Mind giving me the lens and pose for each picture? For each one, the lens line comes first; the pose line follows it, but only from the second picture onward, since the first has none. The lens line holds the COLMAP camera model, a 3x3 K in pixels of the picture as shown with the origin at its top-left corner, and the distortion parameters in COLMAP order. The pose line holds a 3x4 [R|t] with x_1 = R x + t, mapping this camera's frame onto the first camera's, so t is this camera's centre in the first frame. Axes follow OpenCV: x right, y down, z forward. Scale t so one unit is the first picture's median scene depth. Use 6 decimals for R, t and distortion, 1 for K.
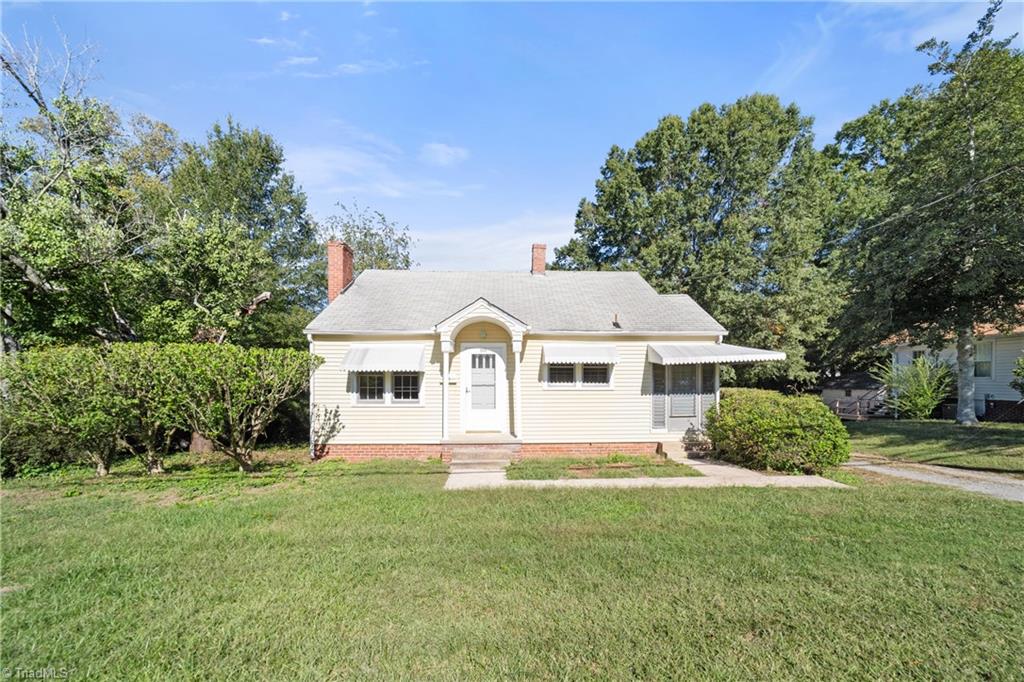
lens RADIAL K [[411.7, 0, 514.7], [0, 411.7, 349.9], [0, 0, 1]] dist [-0.021507, 0.006989]
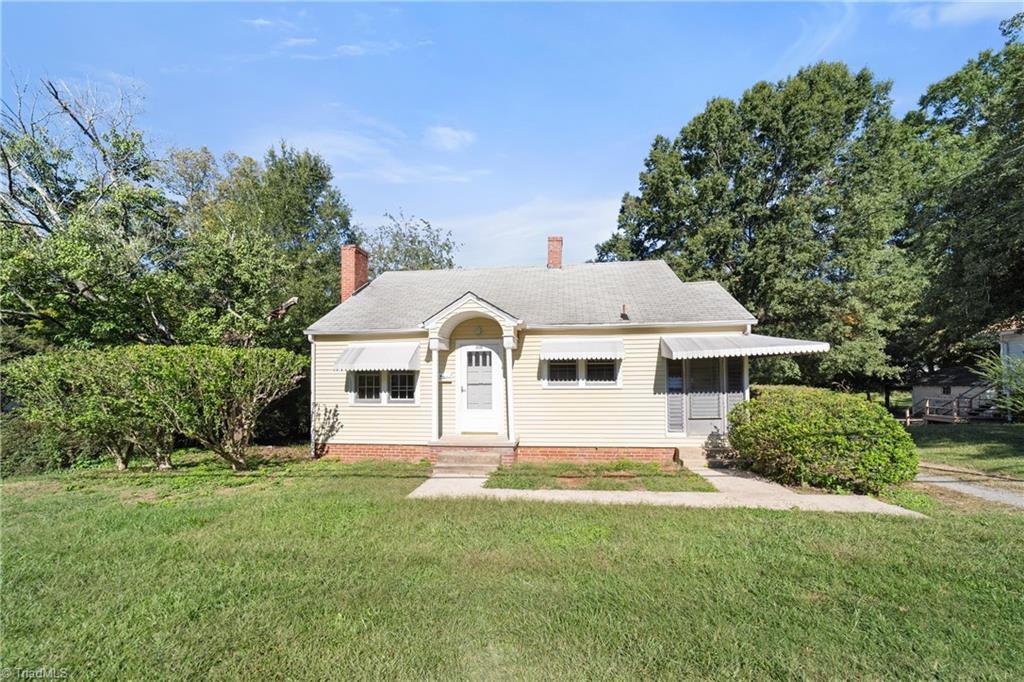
lens RADIAL K [[397.2, 0, 514.0], [0, 397.2, 341.3], [0, 0, 1]] dist [-0.020861, 0.005777]
pose [[0.987074, -0.022340, -0.158699, 0.148427], [0.018904, 0.999554, -0.023126, 0.009733], [0.159145, 0.019827, 0.987056, 0.104316]]
